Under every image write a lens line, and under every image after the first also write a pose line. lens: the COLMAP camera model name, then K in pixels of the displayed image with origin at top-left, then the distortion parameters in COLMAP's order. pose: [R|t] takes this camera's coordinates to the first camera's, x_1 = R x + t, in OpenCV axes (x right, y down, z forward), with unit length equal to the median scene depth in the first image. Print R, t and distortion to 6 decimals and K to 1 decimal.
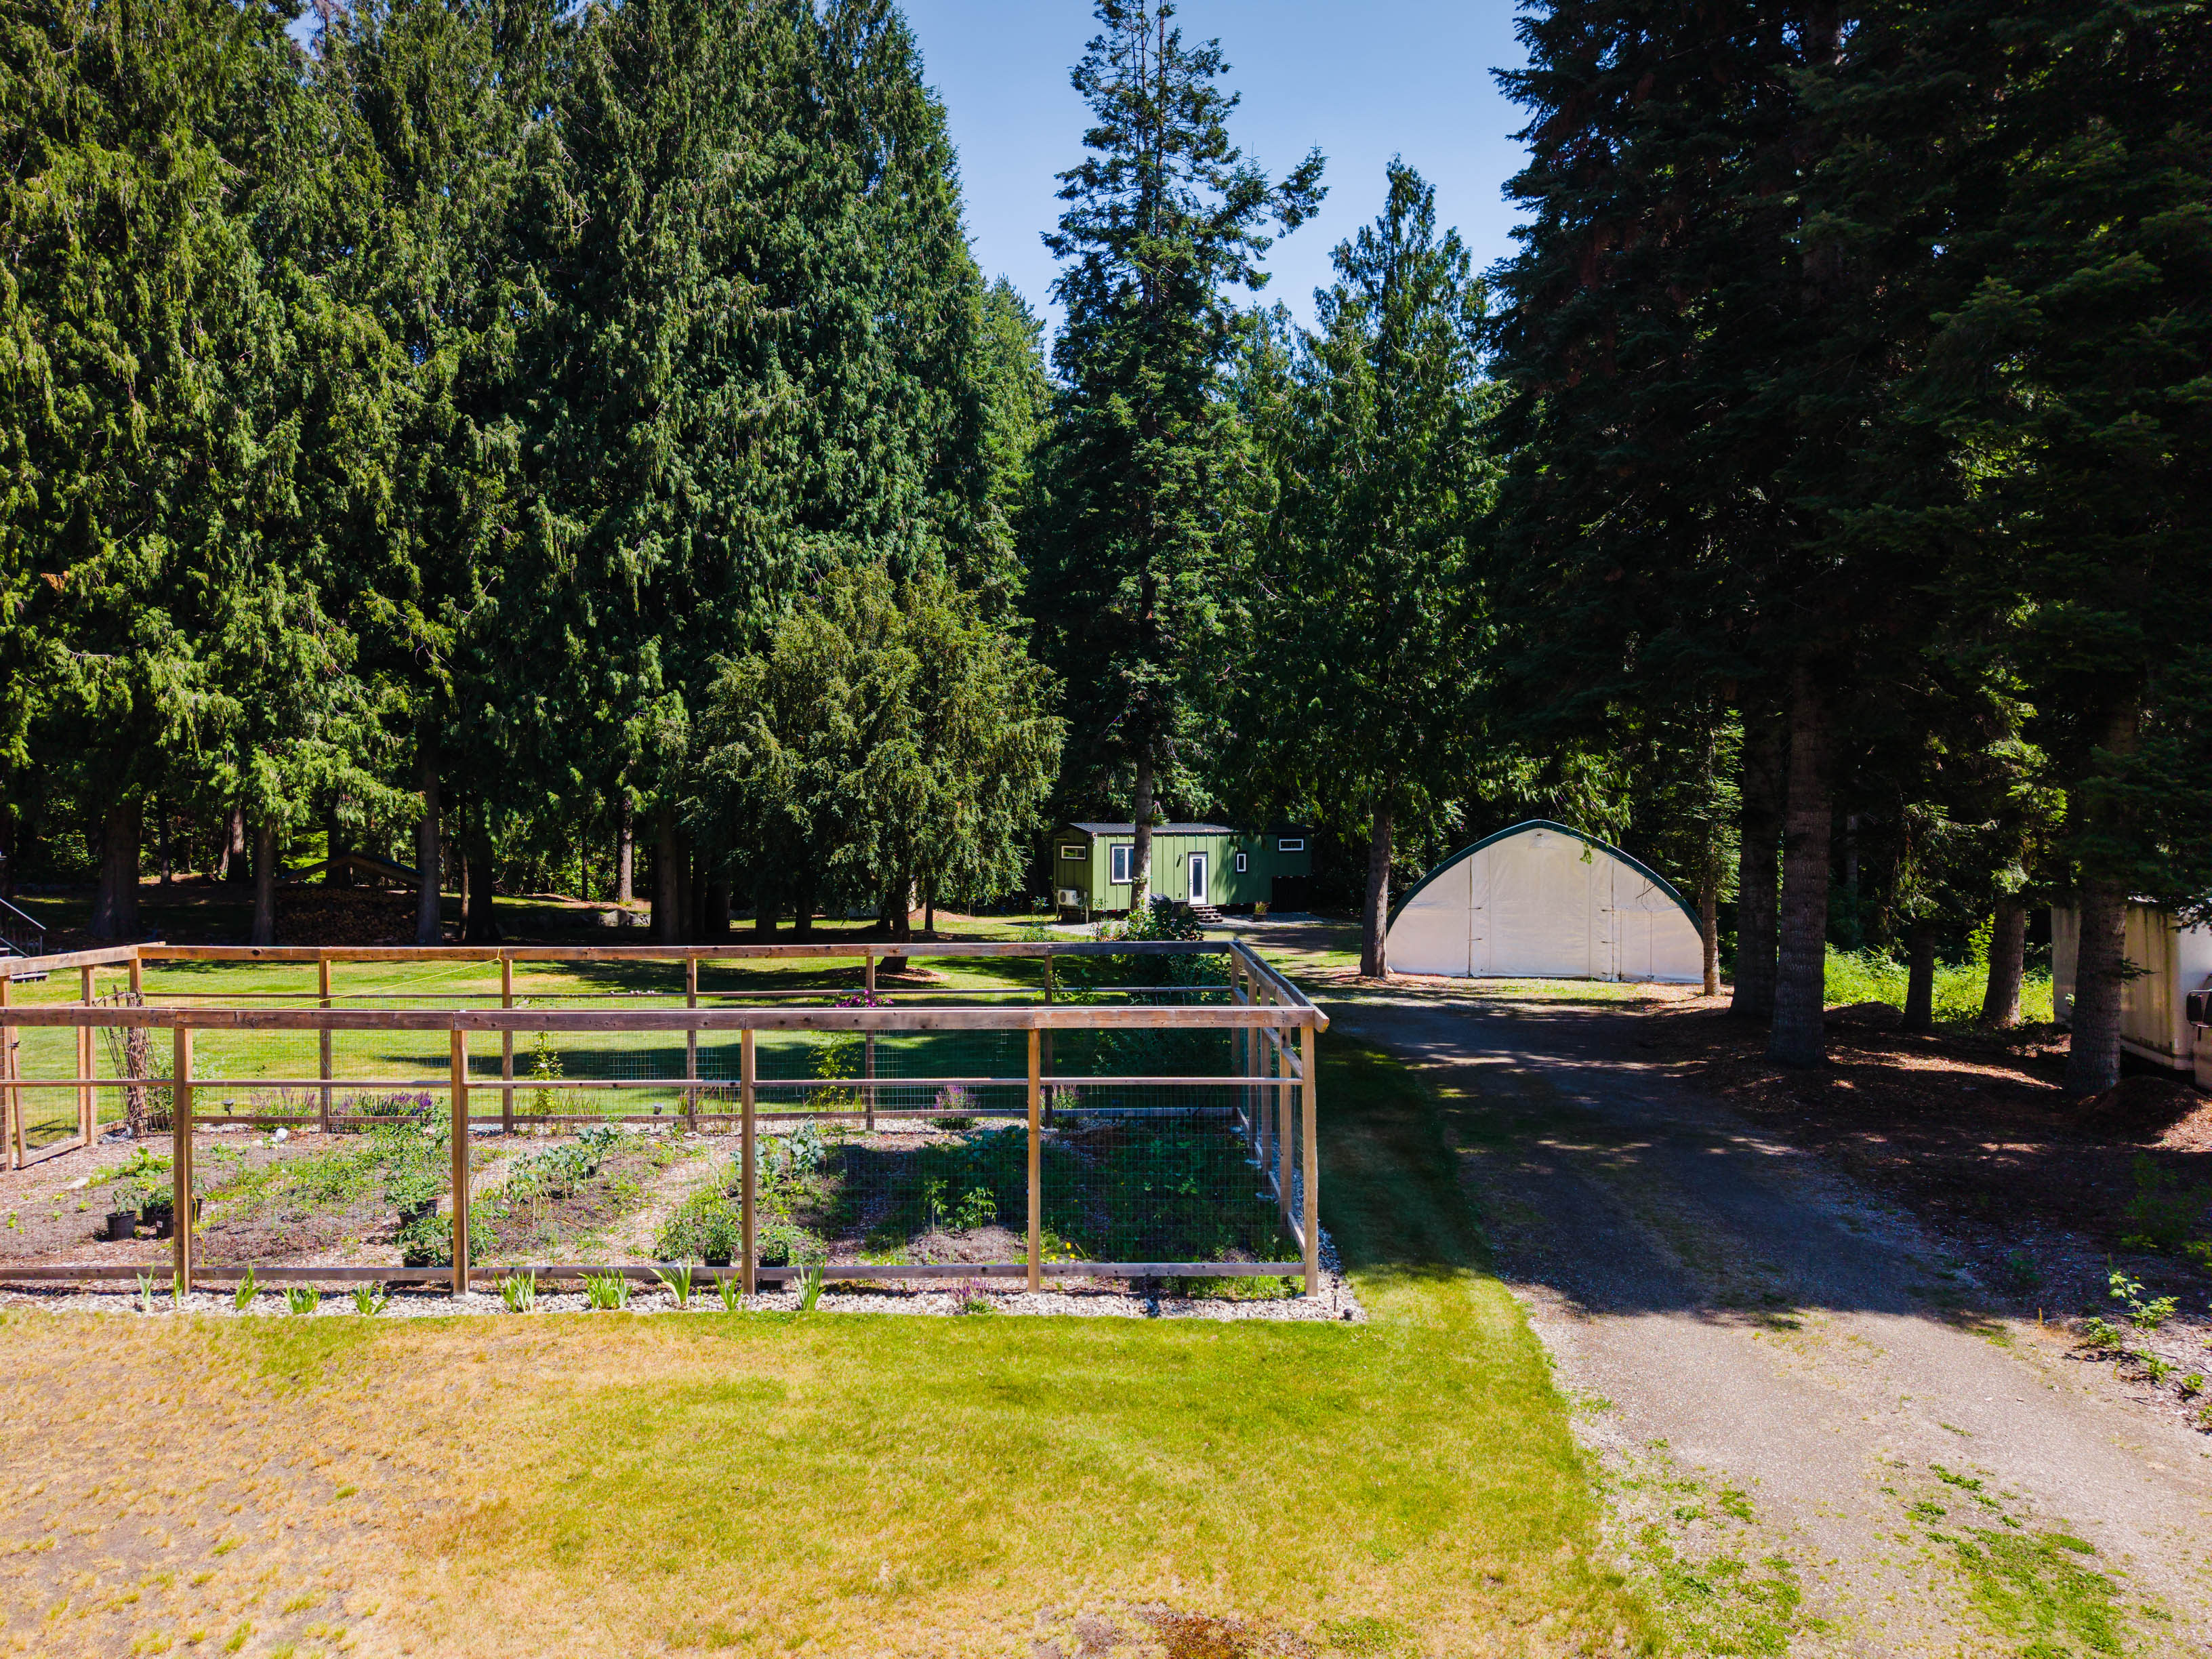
lens RADIAL K [[1471.9, 0, 1106.0], [0, 1471.9, 829.5], [0, 0, 1]] dist [0.001674, 0.000123]
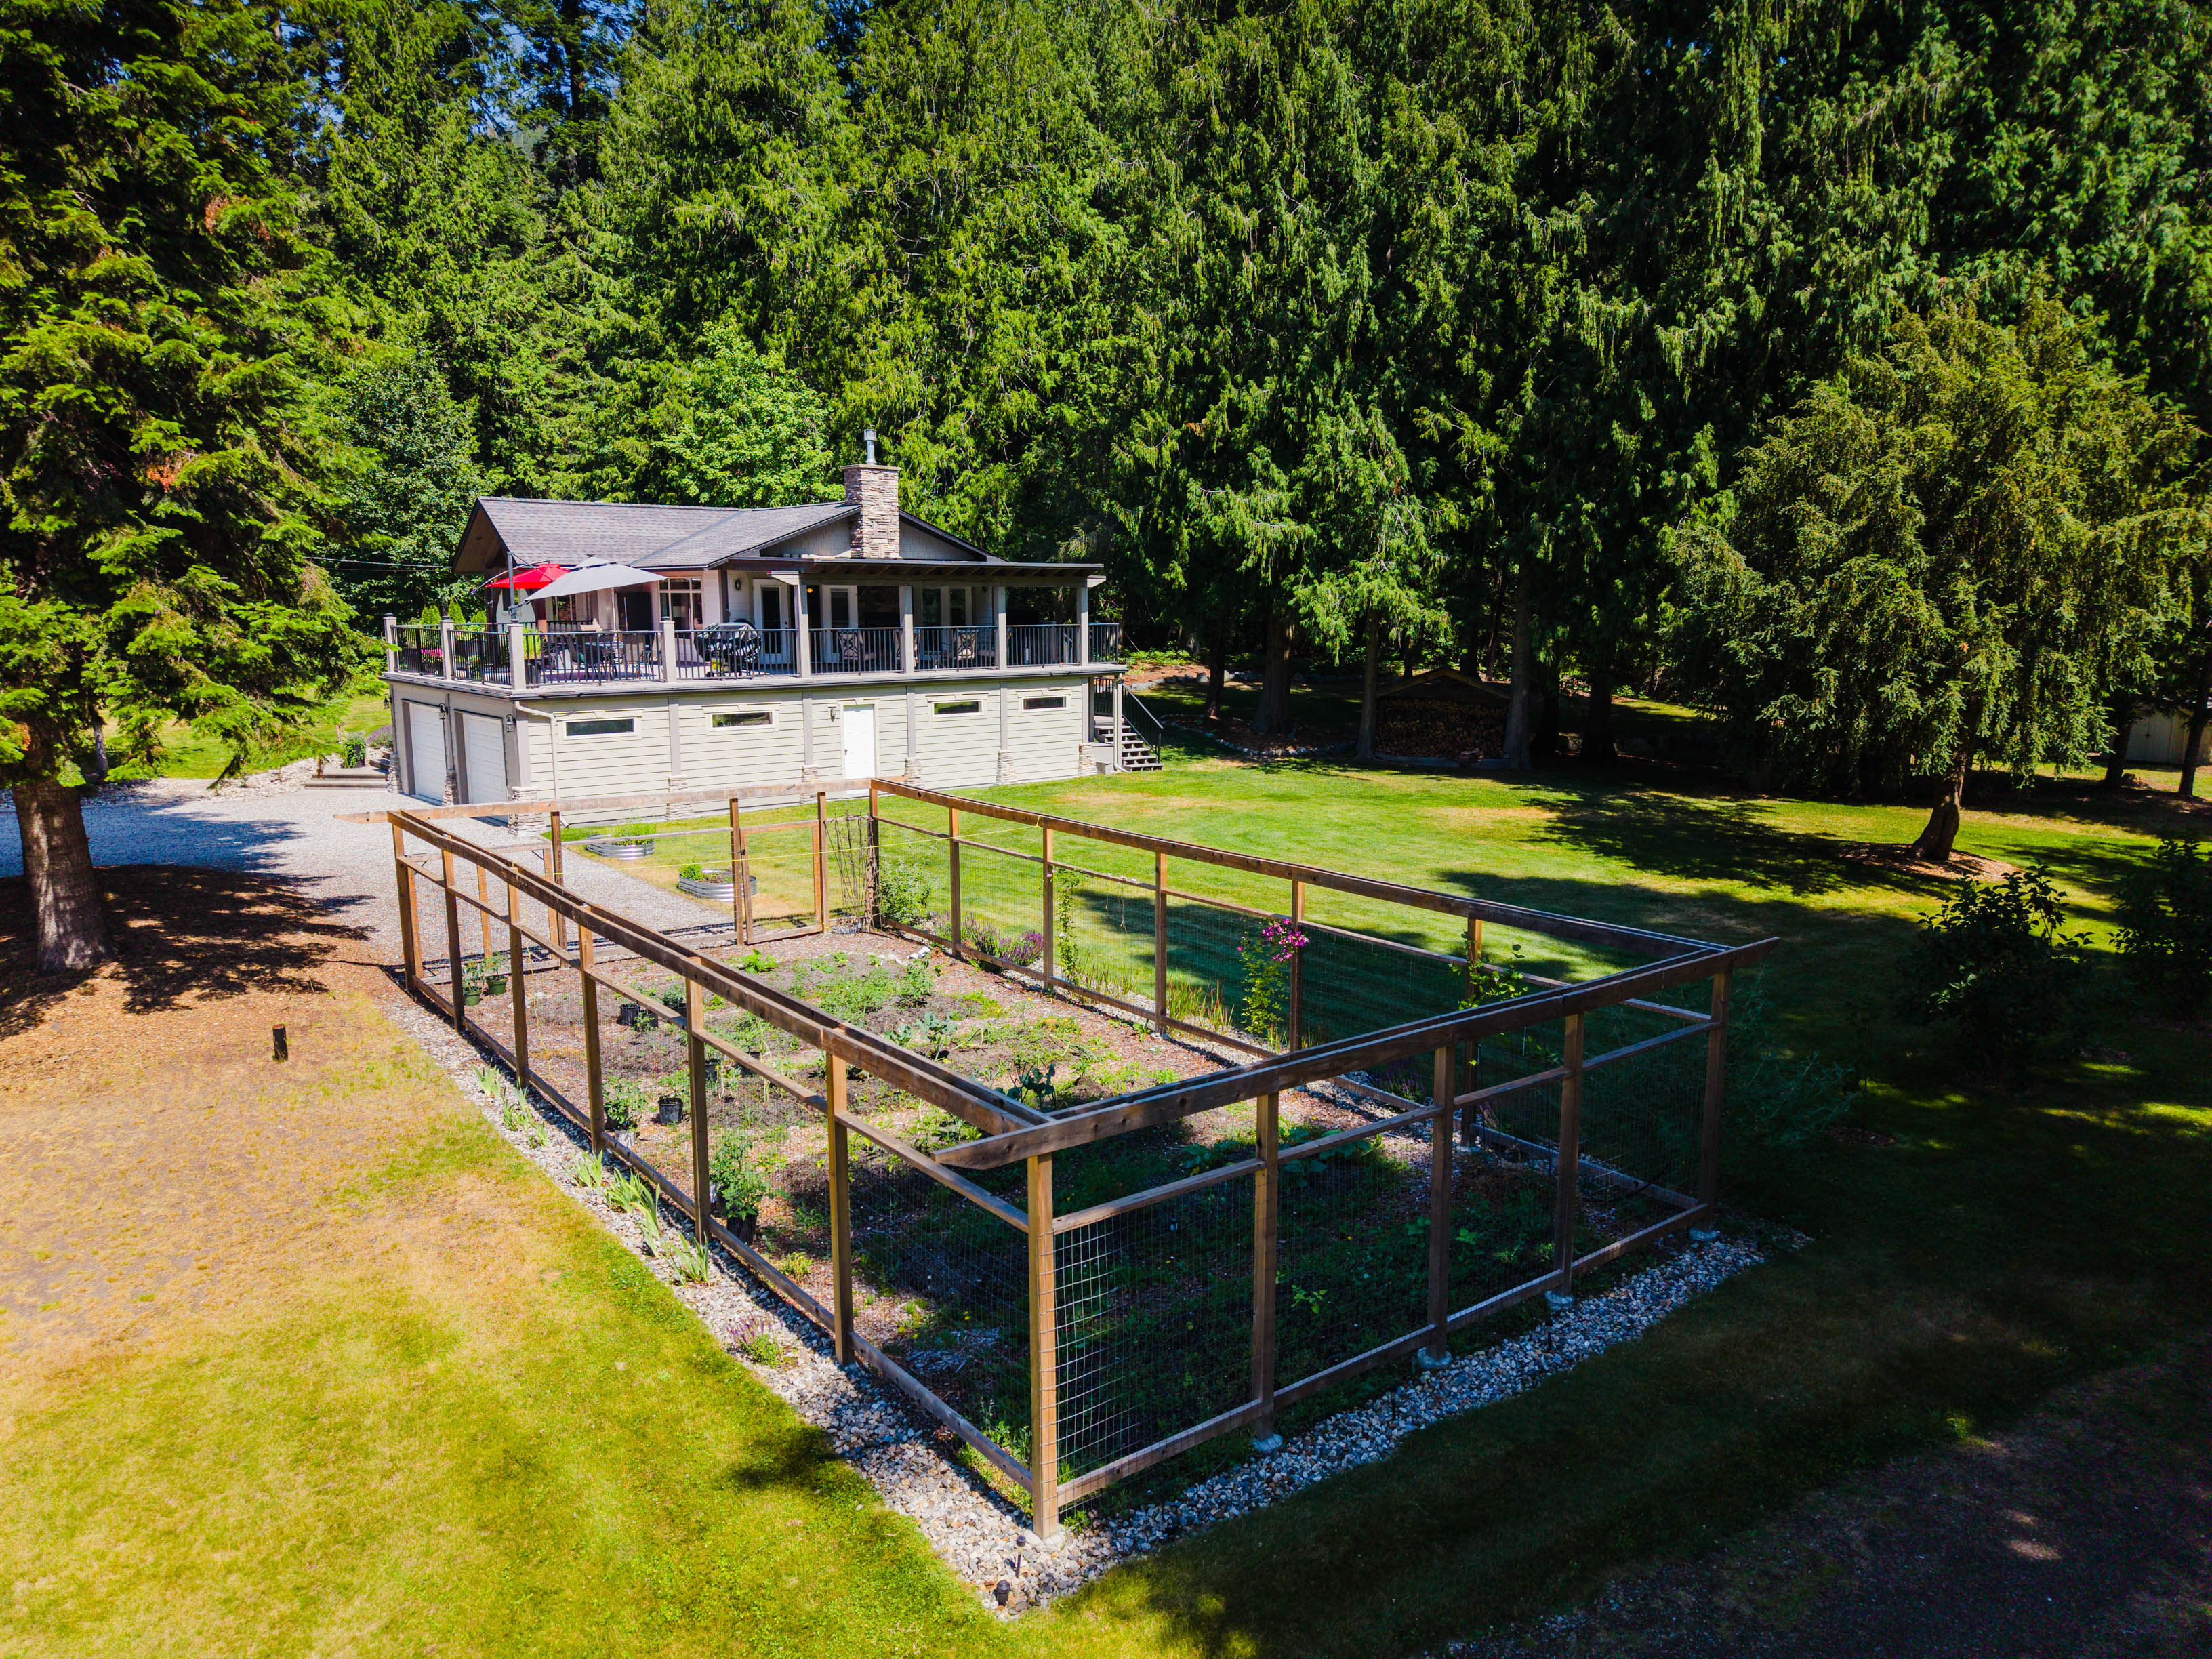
lens RADIAL K [[1471.9, 0, 1106.0], [0, 1471.9, 829.5], [0, 0, 1]] dist [0.001674, 0.000123]
pose [[0.603254, 0.125484, -0.787616, 0.195183], [-0.004190, 0.988030, 0.154205, -0.031364], [0.797538, -0.089724, 0.596558, 0.196674]]
